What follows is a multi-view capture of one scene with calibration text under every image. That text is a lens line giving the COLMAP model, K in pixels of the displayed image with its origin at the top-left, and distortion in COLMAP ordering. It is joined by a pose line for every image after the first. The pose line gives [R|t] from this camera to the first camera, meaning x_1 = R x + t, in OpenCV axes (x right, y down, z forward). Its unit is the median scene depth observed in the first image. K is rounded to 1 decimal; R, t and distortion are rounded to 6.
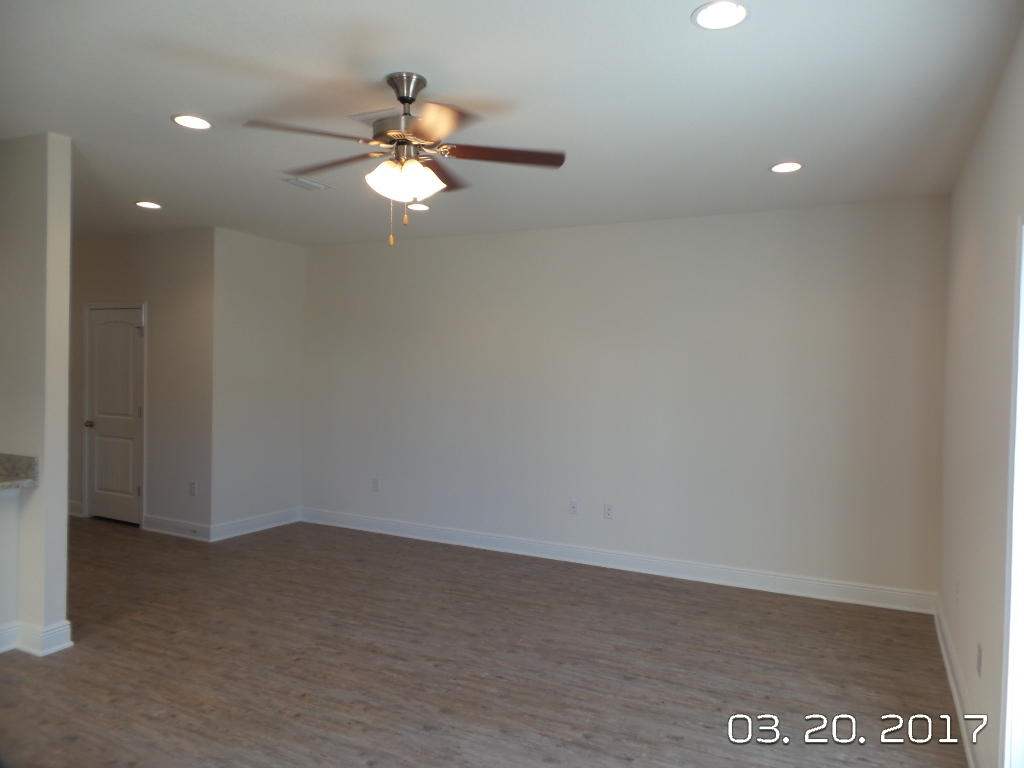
lens RADIAL K [[698.5, 0, 516.8], [0, 698.5, 396.5], [0, 0, 1]] dist [-0.013091, 0.010021]
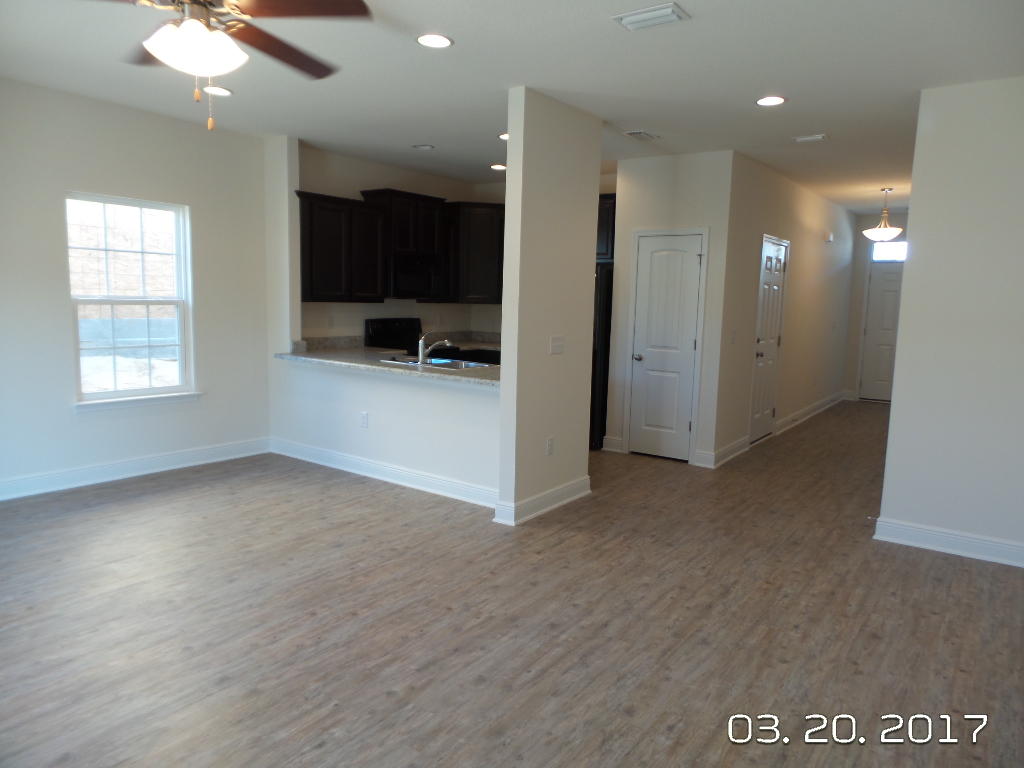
lens RADIAL K [[698.5, 0, 516.3], [0, 698.5, 392.9], [0, 0, 1]] dist [-0.013091, 0.010021]
pose [[-0.162559, 0.102946, -0.981314, 0.498590], [-0.060221, 0.991653, 0.114006, -0.004428], [0.984859, 0.077628, -0.155003, 1.147689]]
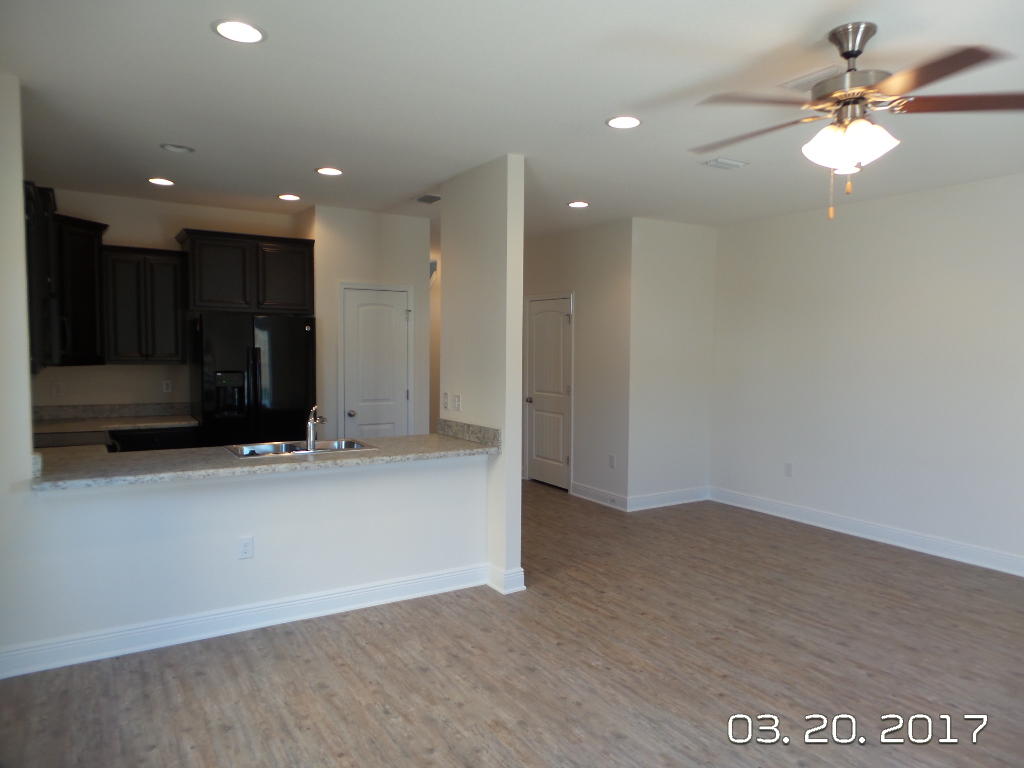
lens RADIAL K [[698.5, 0, 514.6], [0, 698.5, 396.3], [0, 0, 1]] dist [-0.013091, 0.010021]
pose [[0.849697, 0.015840, -0.527033, -0.033865], [0.001803, 0.999456, 0.032944, -0.008927], [0.527268, -0.028943, 0.849206, -0.006682]]
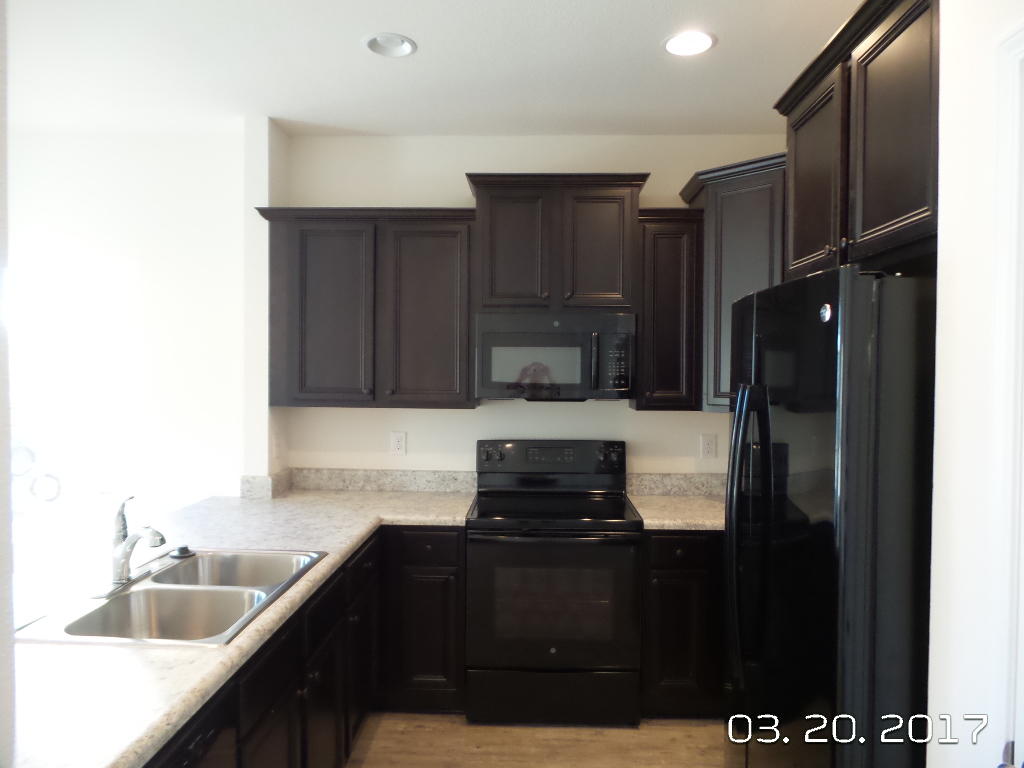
lens RADIAL K [[698.5, 0, 514.5], [0, 698.5, 385.0], [0, 0, 1]] dist [-0.013091, 0.010021]
pose [[-0.905949, -0.028532, -0.422424, -0.902307], [-0.051733, 0.997710, 0.043560, -0.078910], [0.420214, 0.061316, -0.905351, 1.315958]]
